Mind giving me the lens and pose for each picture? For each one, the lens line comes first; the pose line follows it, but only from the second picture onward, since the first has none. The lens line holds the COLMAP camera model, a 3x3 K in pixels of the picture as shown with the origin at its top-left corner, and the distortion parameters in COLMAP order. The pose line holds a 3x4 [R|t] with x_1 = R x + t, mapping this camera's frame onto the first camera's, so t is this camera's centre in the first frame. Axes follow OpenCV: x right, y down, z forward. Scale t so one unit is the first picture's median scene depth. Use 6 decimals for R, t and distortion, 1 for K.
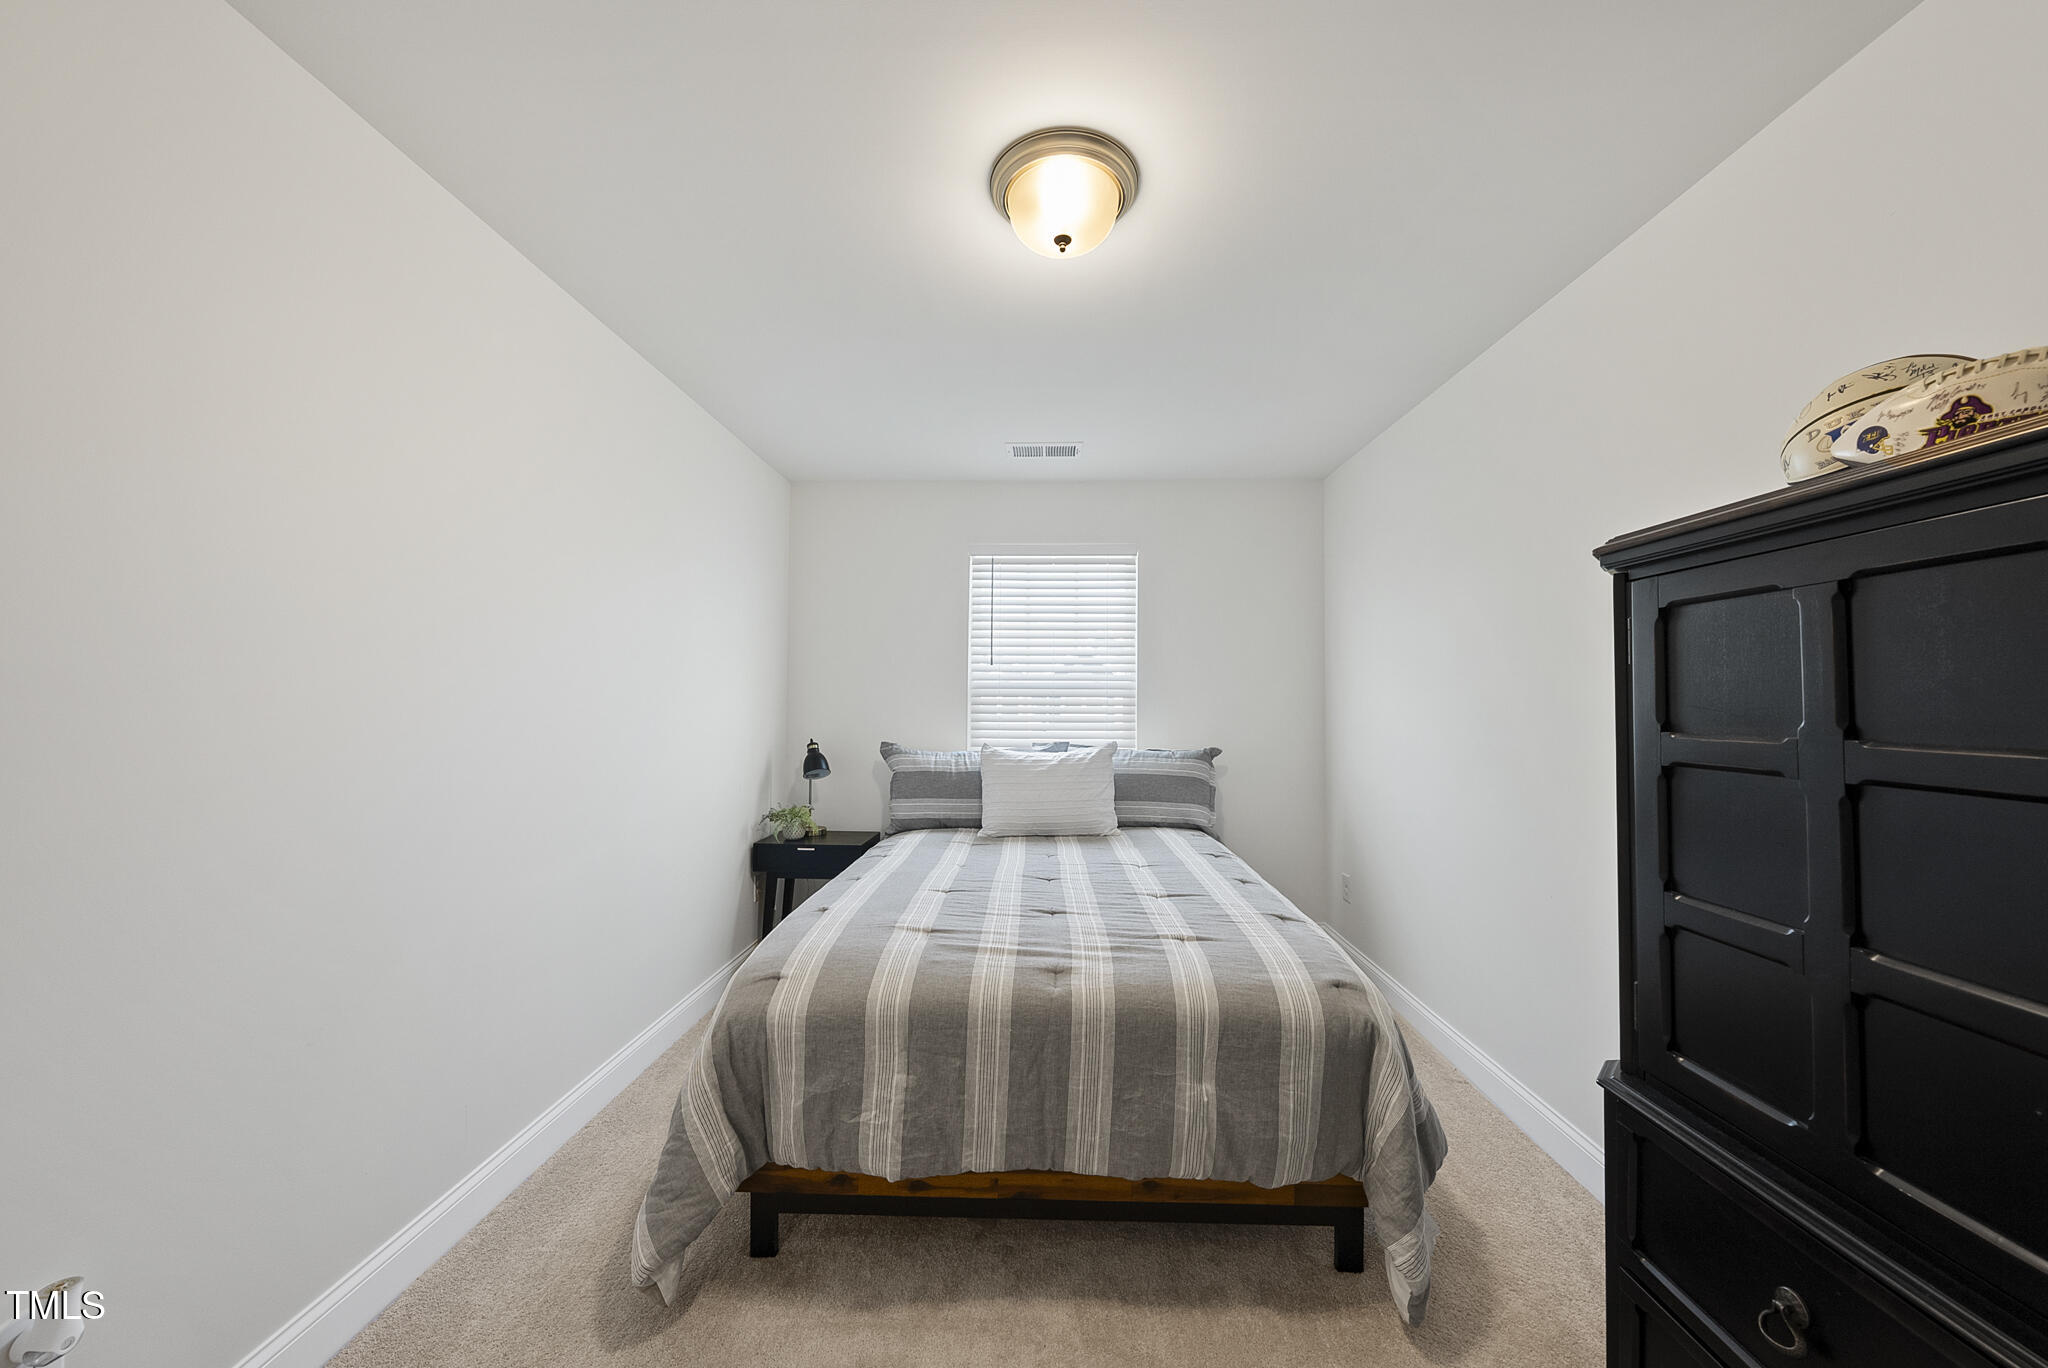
lens RADIAL K [[716.6, 0, 1024.0], [0, 716.6, 684.0], [0, 0, 1]] dist [-0.001450, -0.000286]
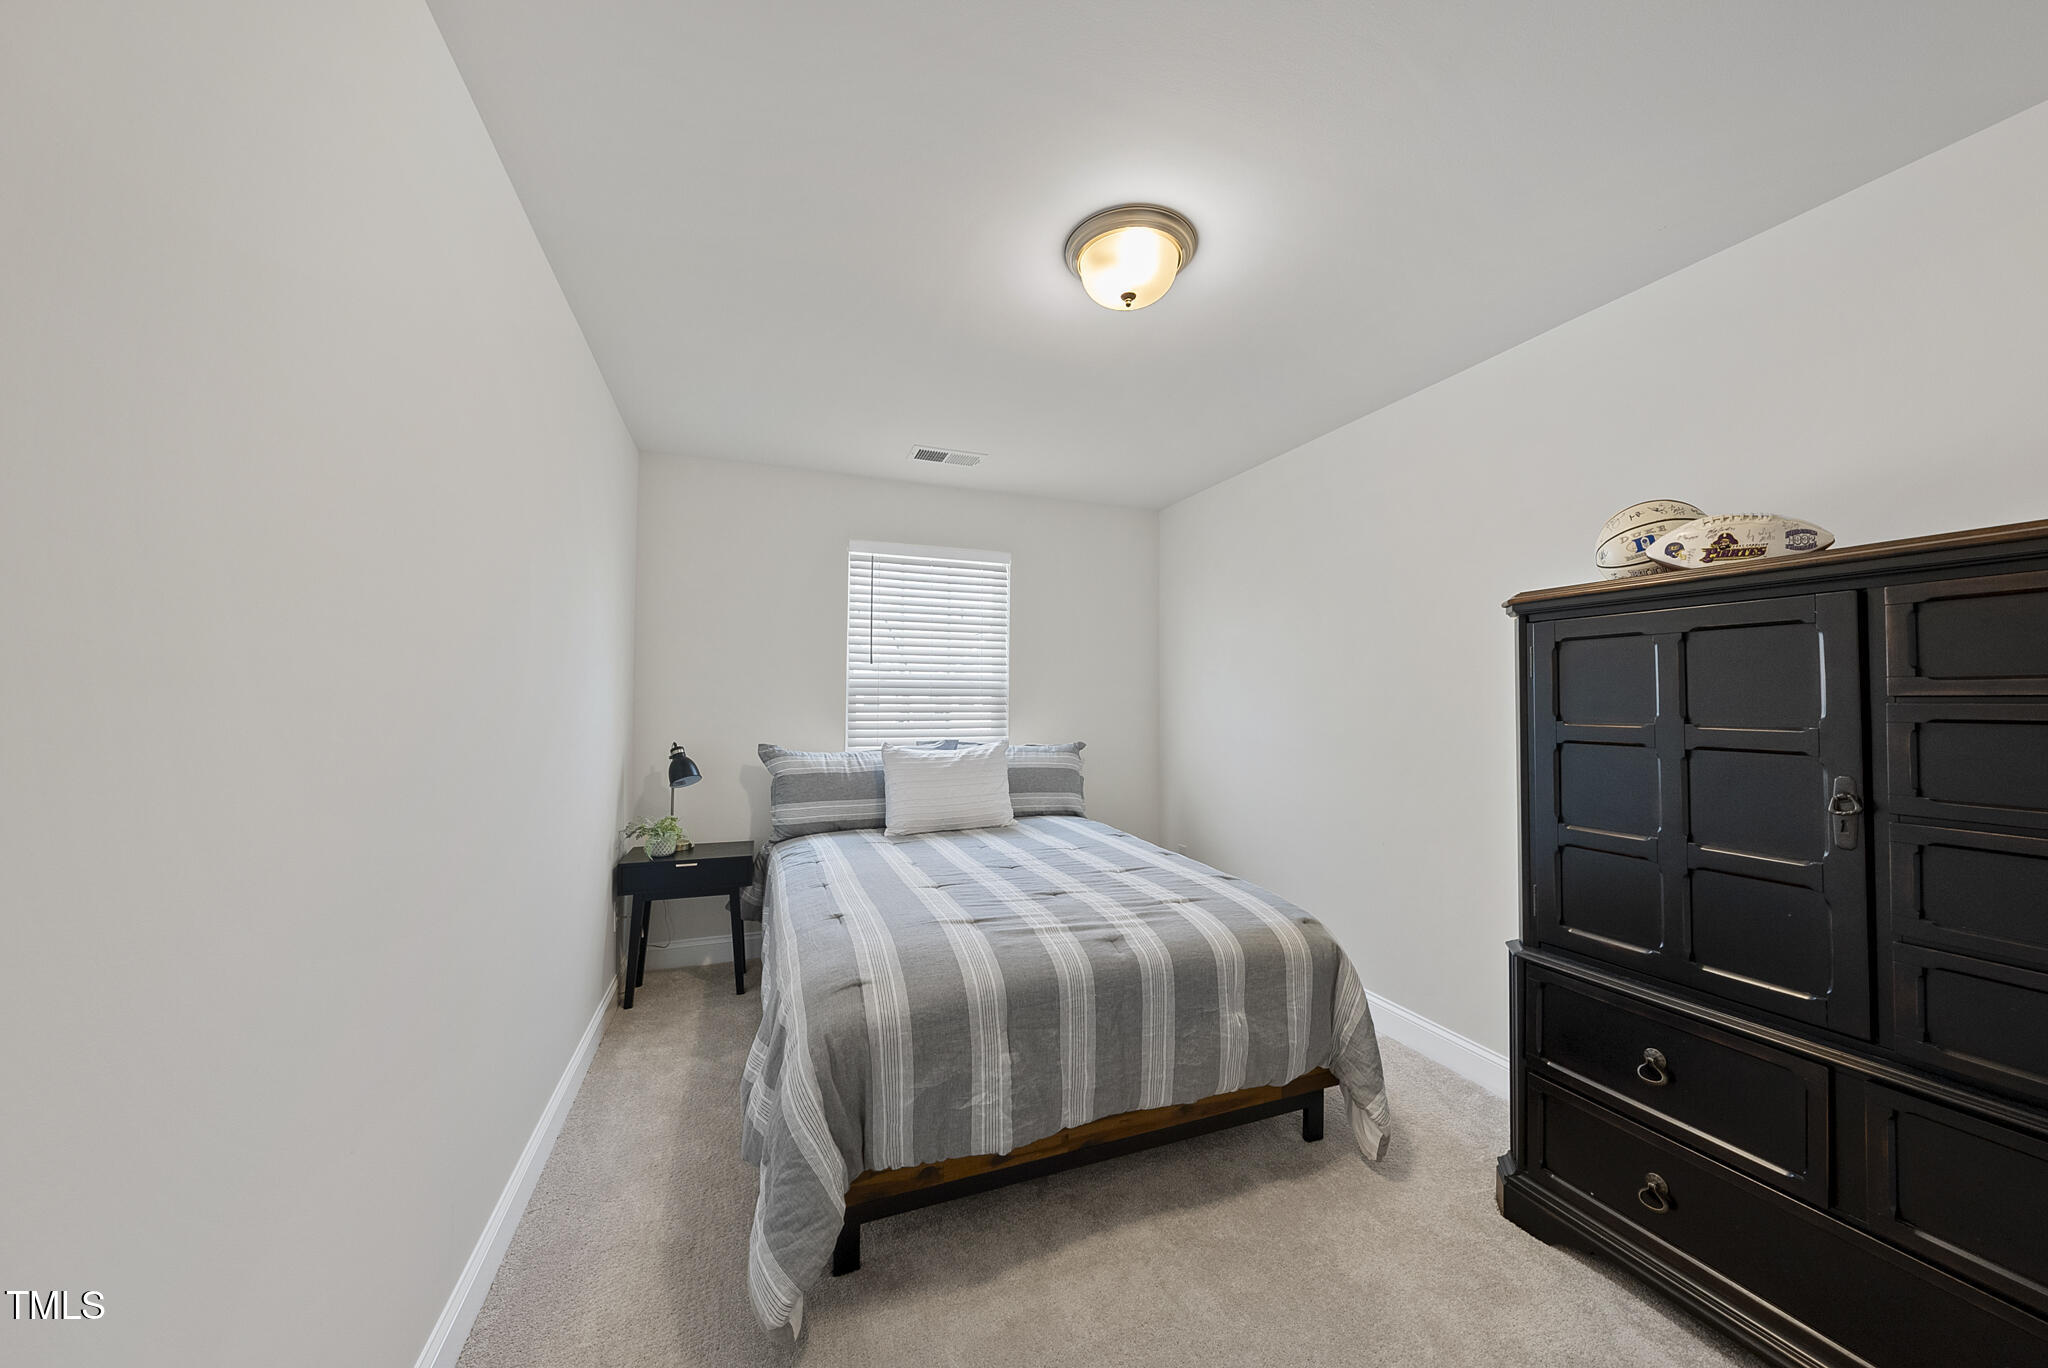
lens RADIAL K [[716.6, 0, 1024.0], [0, 716.6, 684.0], [0, 0, 1]] dist [-0.001450, -0.000286]
pose [[0.919901, 0.008847, 0.392051, -0.541608], [-0.009913, 0.999951, 0.000694, -0.002641], [-0.392026, -0.004525, 0.919943, 0.015285]]
